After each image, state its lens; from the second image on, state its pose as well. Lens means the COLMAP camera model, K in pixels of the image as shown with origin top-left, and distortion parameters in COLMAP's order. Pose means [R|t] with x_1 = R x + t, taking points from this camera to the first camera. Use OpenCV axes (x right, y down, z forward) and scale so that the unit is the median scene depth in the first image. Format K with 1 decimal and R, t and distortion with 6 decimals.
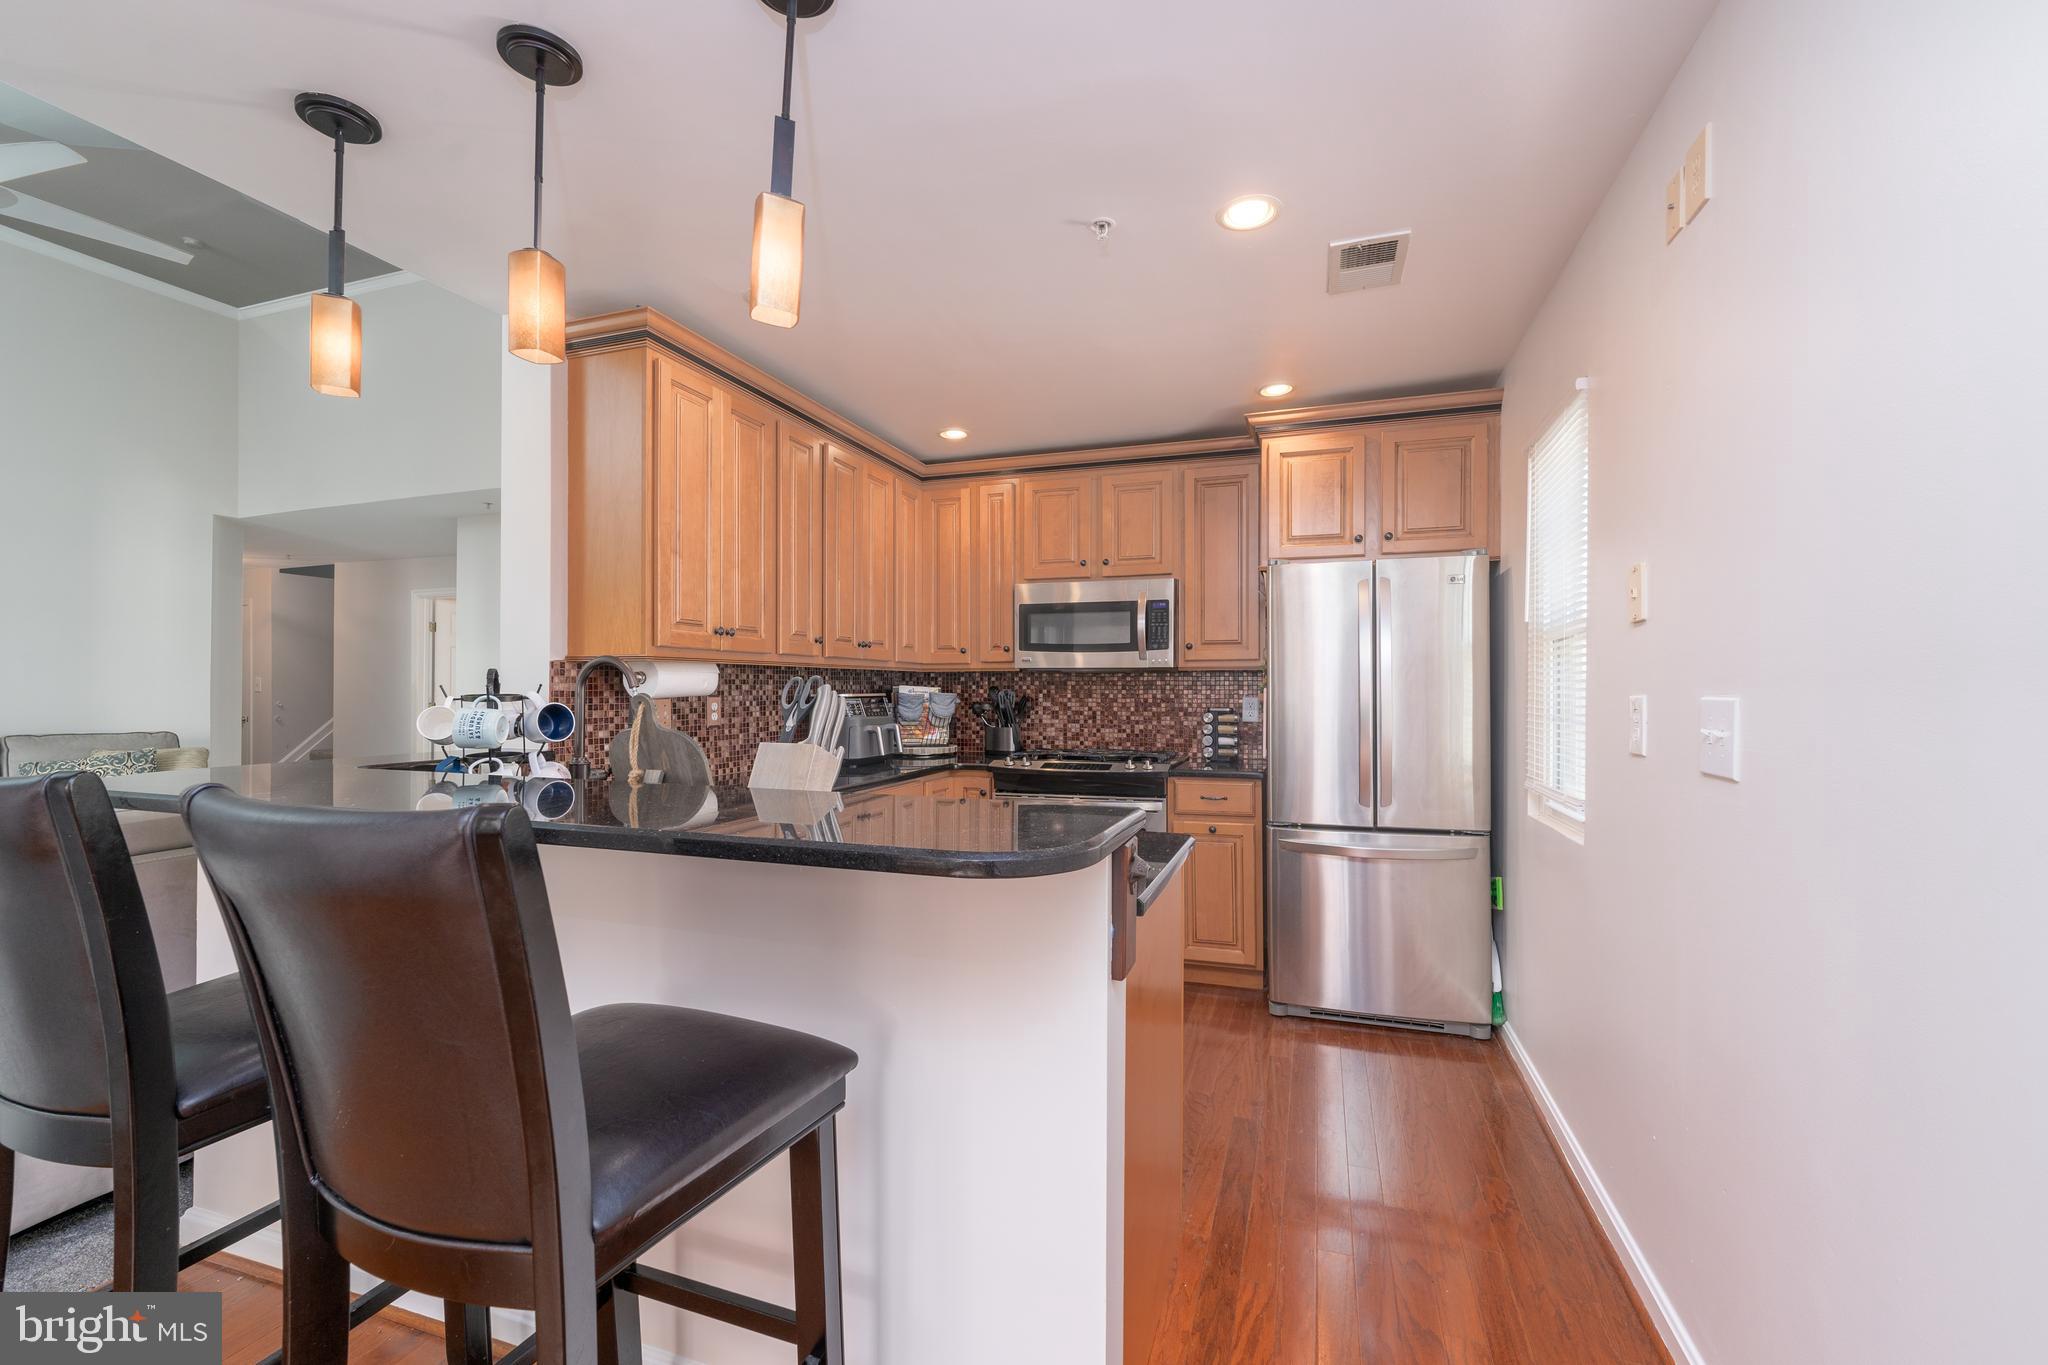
lens RADIAL K [[836.1, 0, 1009.6], [0, 836.1, 681.4], [0, 0, 1]] dist [-0.000683, -0.000190]
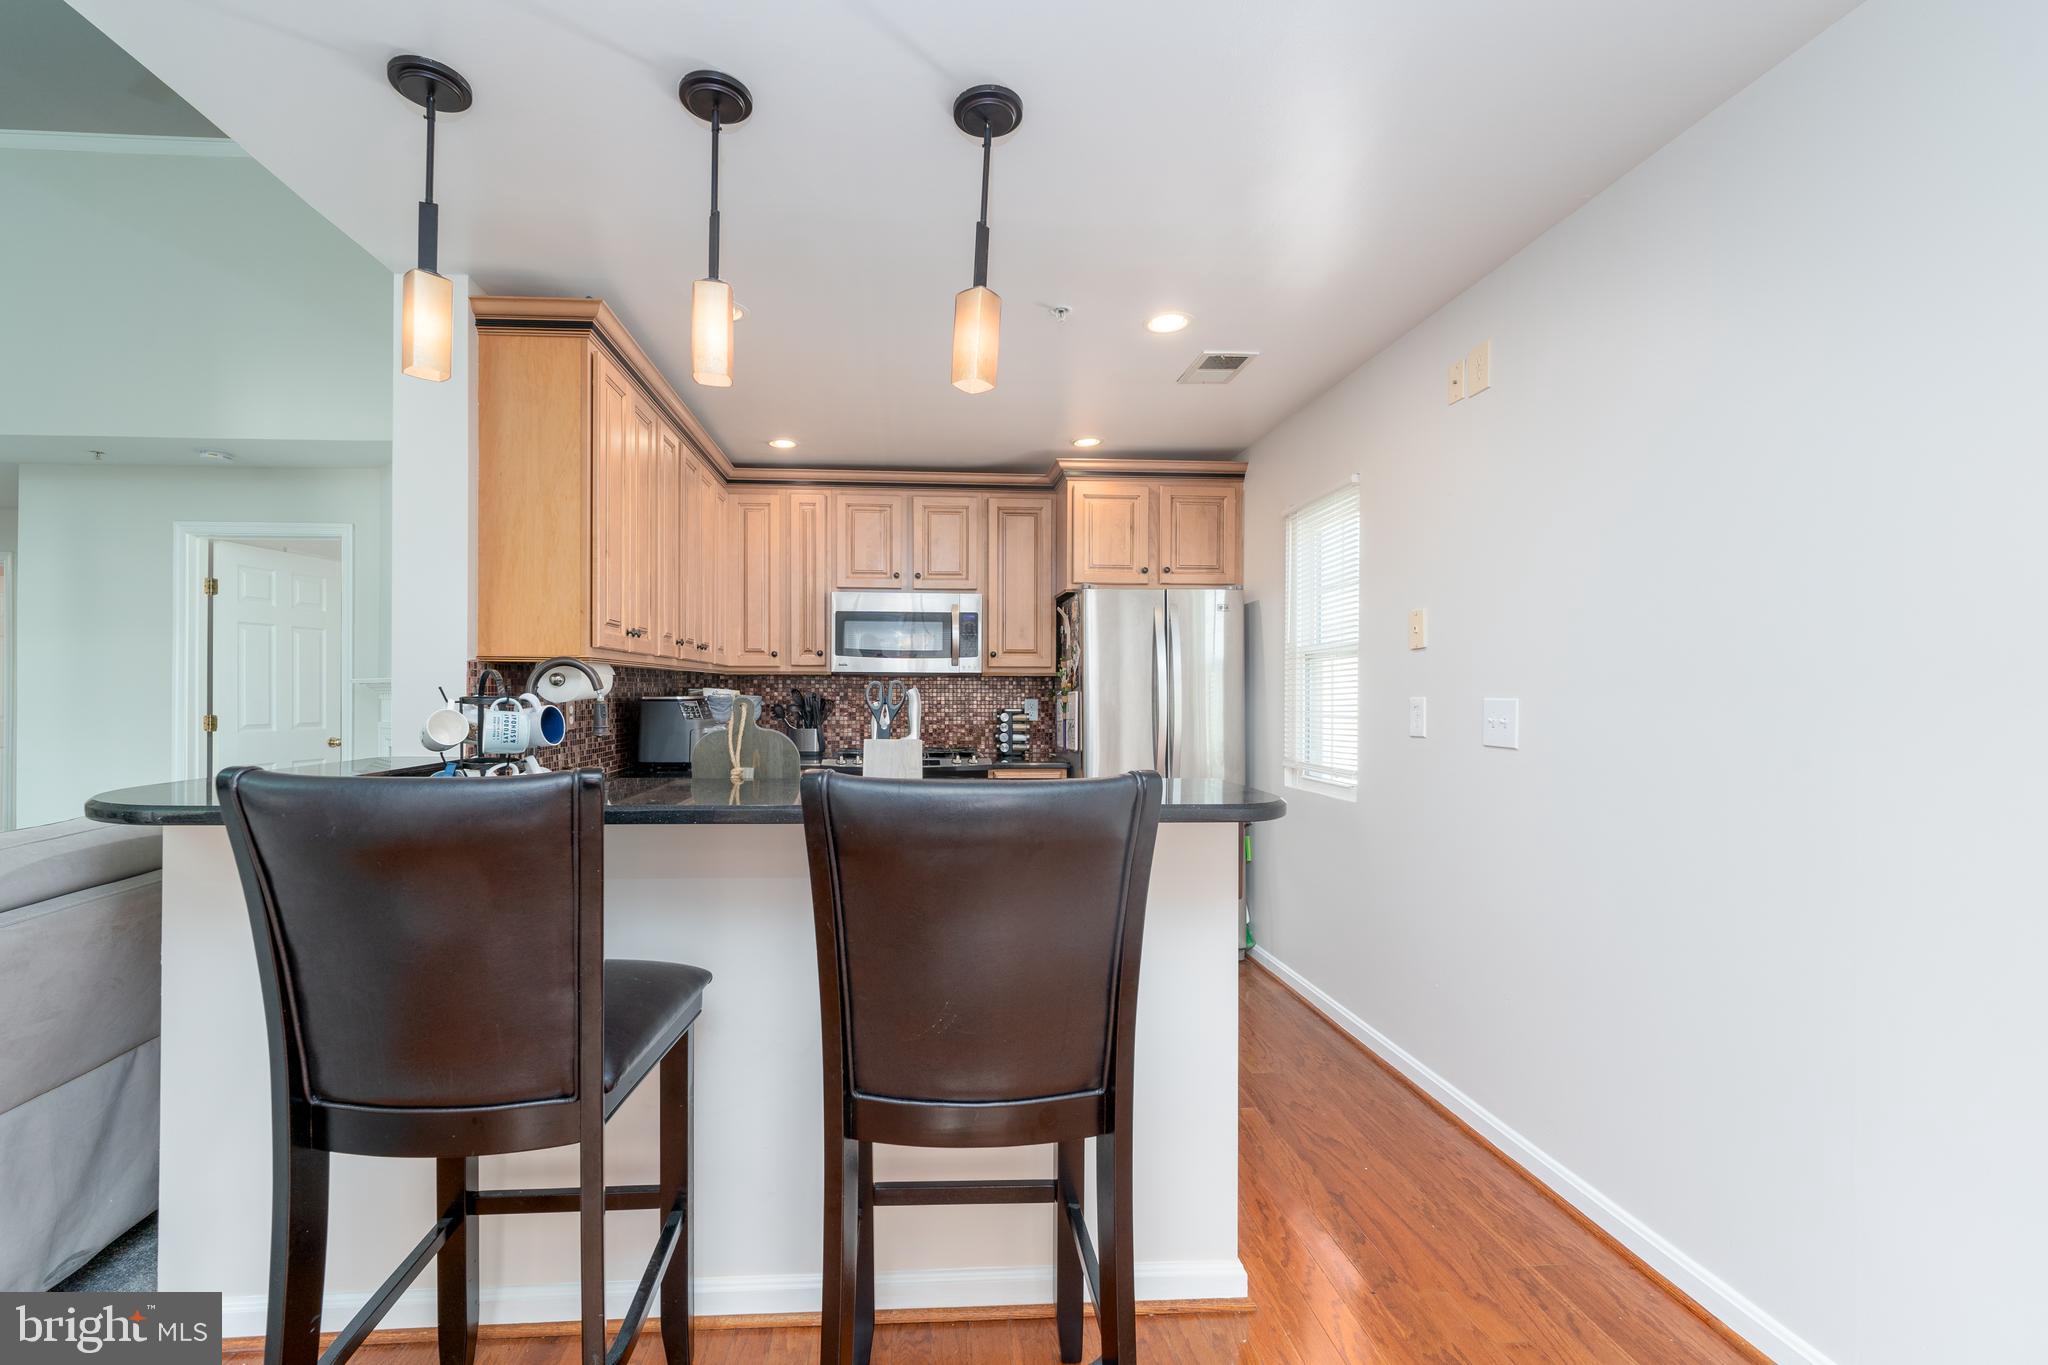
lens RADIAL K [[803.7, 0, 1024.0], [0, 803.7, 682.5], [0, 0, 1]] dist [-0.000193, -0.000010]
pose [[0.927254, 0.006734, 0.374373, -0.153408], [-0.005868, 0.999977, -0.003453, -0.000403], [-0.374388, 0.001006, 0.927272, -0.025660]]
